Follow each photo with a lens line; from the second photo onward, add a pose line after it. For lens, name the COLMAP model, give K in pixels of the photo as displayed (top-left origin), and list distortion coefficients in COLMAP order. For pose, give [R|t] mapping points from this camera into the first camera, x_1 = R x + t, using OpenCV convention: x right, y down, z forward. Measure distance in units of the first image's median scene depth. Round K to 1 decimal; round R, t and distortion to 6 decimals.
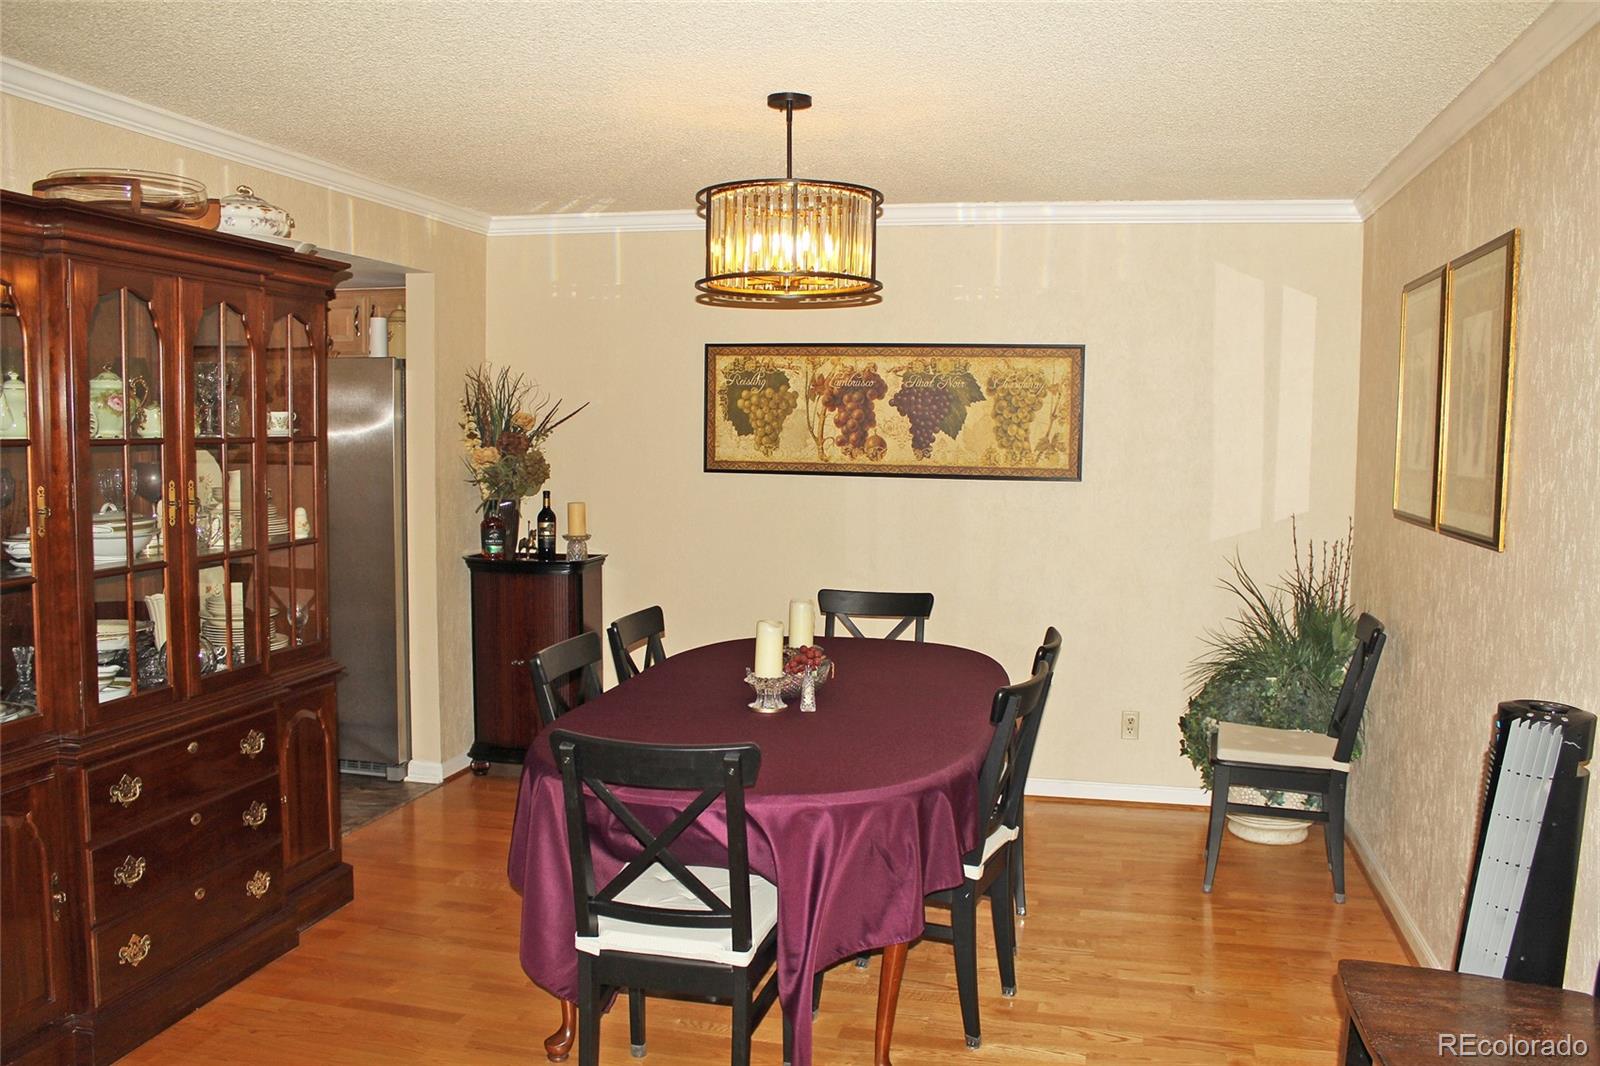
lens RADIAL K [[1350.9, 0, 800.0], [0, 1350.9, 533.0], [0, 0, 1]] dist [-0.162773, 0.164101]
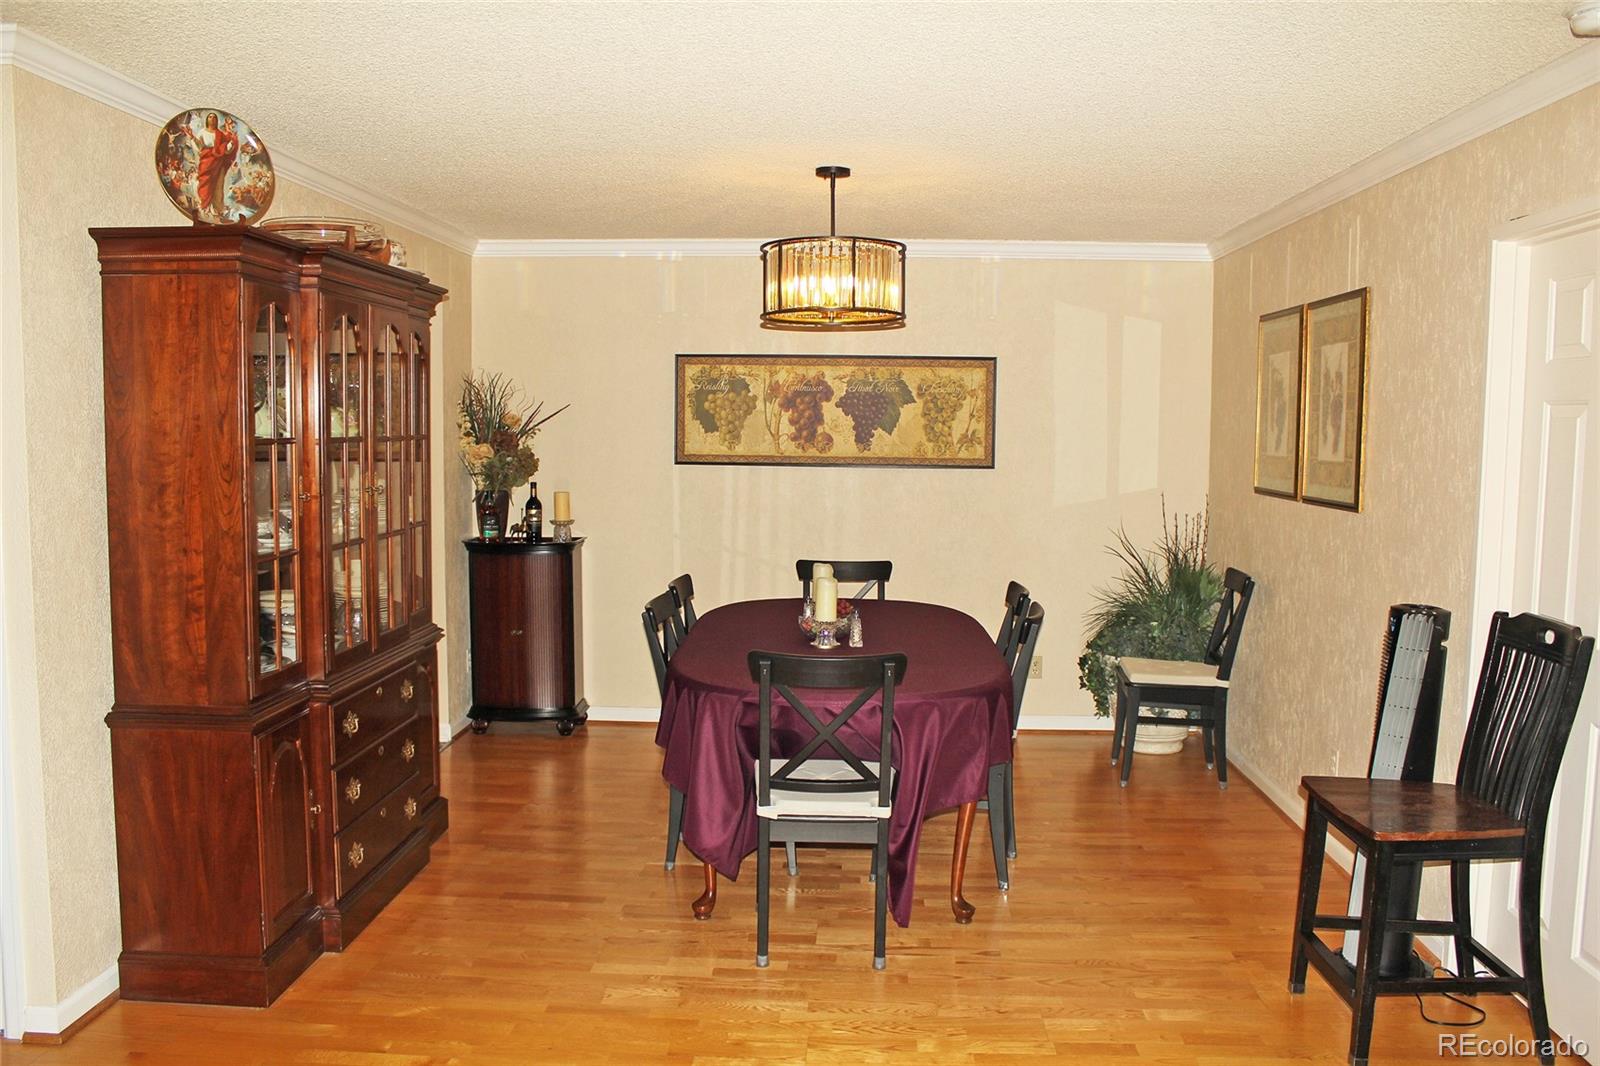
lens RADIAL K [[1350.9, 0, 800.0], [0, 1350.9, 533.0], [0, 0, 1]] dist [-0.162773, 0.164101]
pose [[0.983175, -0.017694, 0.181807, -0.189480], [0.016999, 0.999841, 0.005380, 0.010471], [-0.181874, -0.002199, 0.983319, -0.175986]]
